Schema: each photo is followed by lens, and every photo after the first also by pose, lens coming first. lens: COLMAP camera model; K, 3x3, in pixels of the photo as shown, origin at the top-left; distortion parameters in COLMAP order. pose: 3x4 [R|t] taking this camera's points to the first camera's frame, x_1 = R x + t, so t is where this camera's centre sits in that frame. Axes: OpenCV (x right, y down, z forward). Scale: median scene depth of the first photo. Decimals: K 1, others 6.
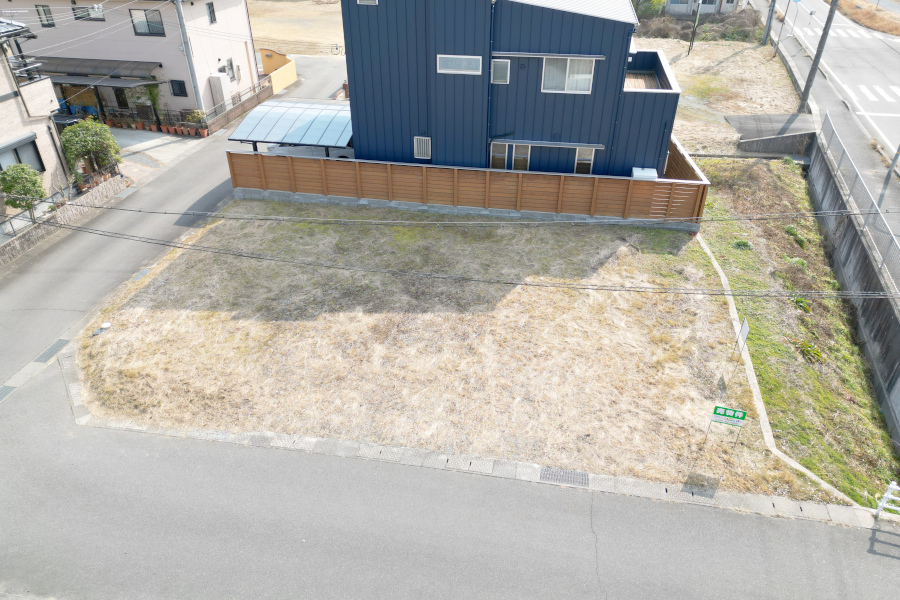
lens RADIAL K [[627.4, 0, 445.9], [0, 627.4, 300.2], [0, 0, 1]] dist [0.078205, -0.073367]
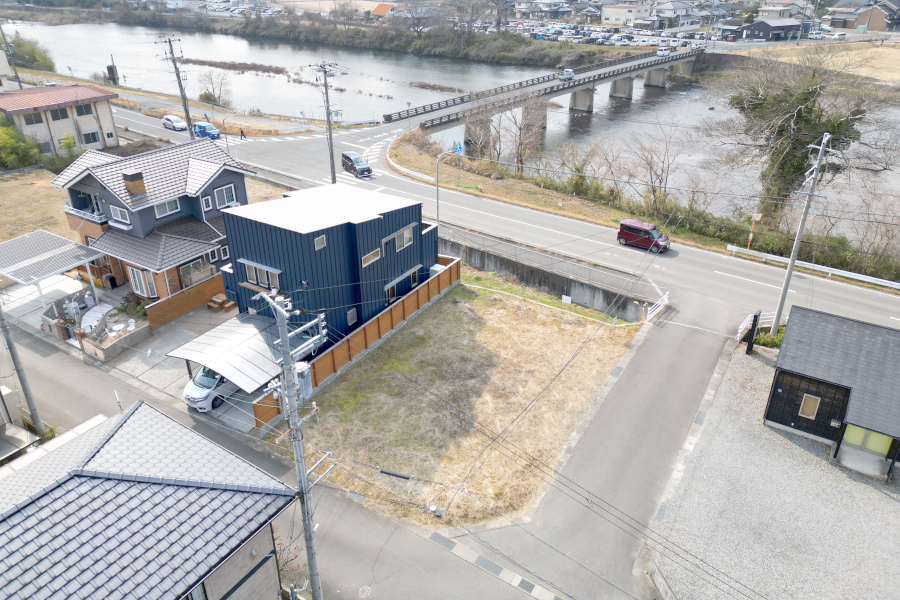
lens RADIAL K [[628.9, 0, 448.4], [0, 628.9, 259.7], [0, 0, 1]] dist [0.037163, -0.009304]
pose [[0.364813, -0.398547, 0.841470, -1.200354], [0.507094, 0.843007, 0.179428, -0.535462], [-0.780876, 0.361247, 0.509641, 0.045913]]
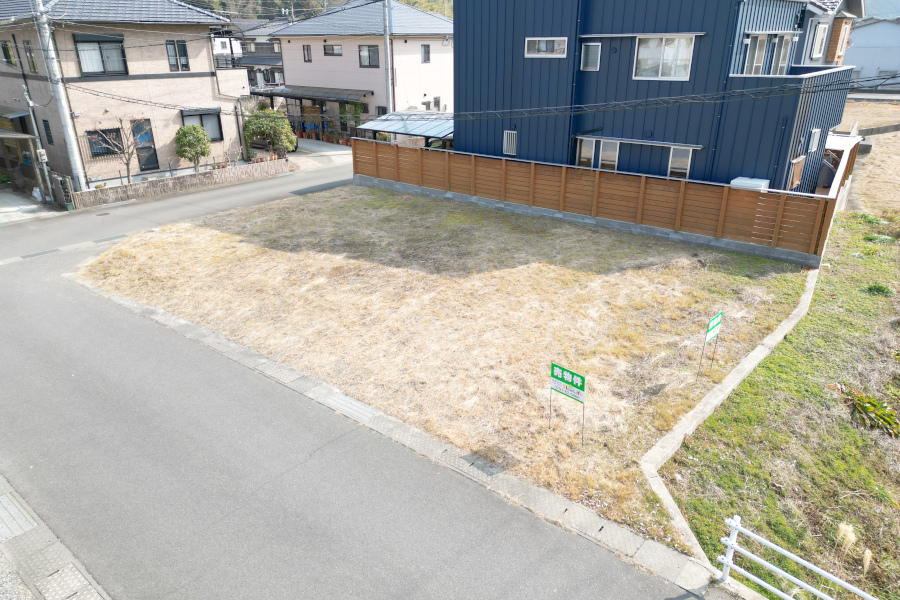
lens RADIAL K [[627.4, 0, 445.9], [0, 627.4, 300.2], [0, 0, 1]] dist [0.078205, -0.073367]
pose [[0.870711, 0.183138, -0.456424, 0.375902], [-0.261663, 0.958326, -0.114645, 0.125730], [0.416407, 0.219252, 0.882345, 0.191356]]
